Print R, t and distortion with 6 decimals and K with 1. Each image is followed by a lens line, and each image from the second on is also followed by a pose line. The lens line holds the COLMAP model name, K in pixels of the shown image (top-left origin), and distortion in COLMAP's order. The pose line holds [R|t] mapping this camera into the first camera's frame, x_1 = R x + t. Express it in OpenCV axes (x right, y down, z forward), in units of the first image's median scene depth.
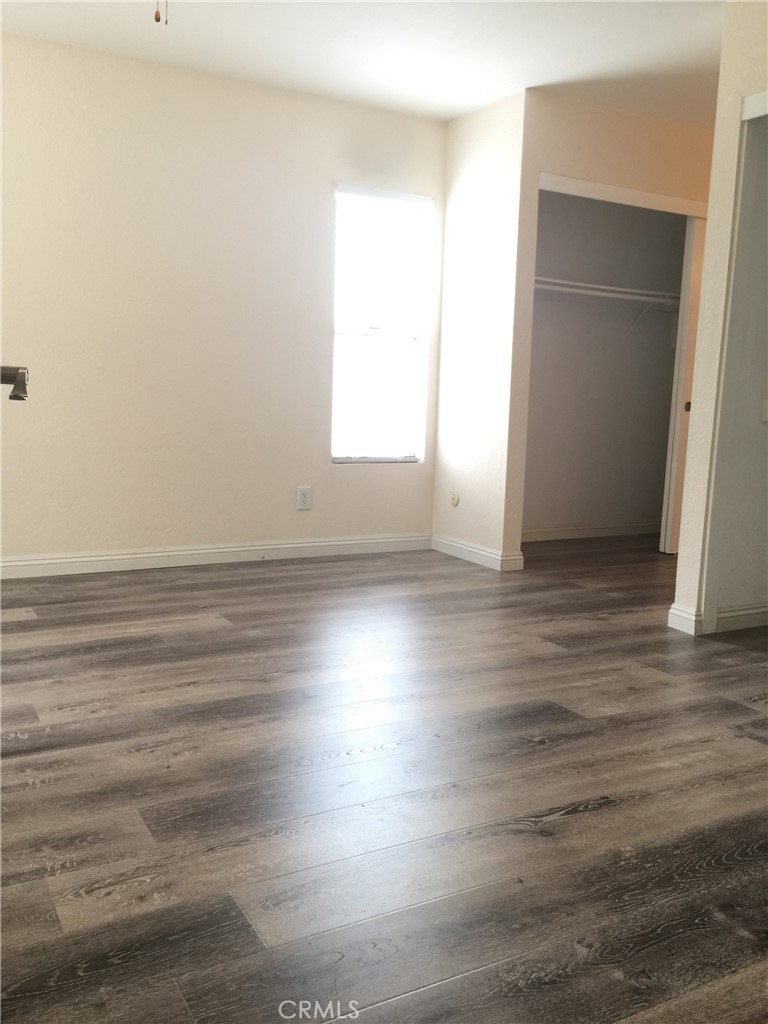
lens RADIAL K [[876.7, 0, 384.0], [0, 876.7, 512.0], [0, 0, 1]] dist [0.066051, -0.114952]
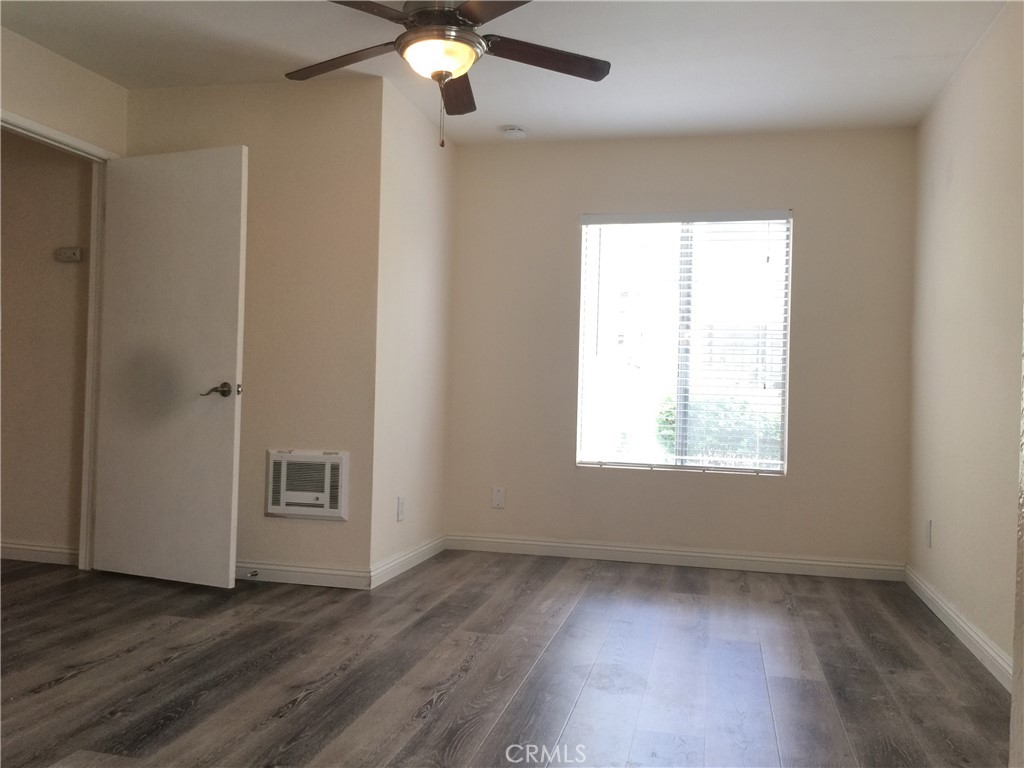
lens RADIAL K [[876.7, 0, 512.0], [0, 876.7, 384.0], [0, 0, 1]] dist [0.066051, -0.114952]
pose [[-0.665473, -0.055683, -0.744342, 0.673639], [-0.151705, 0.986490, 0.061833, -0.271500], [0.730843, 0.154069, -0.664930, 1.994016]]
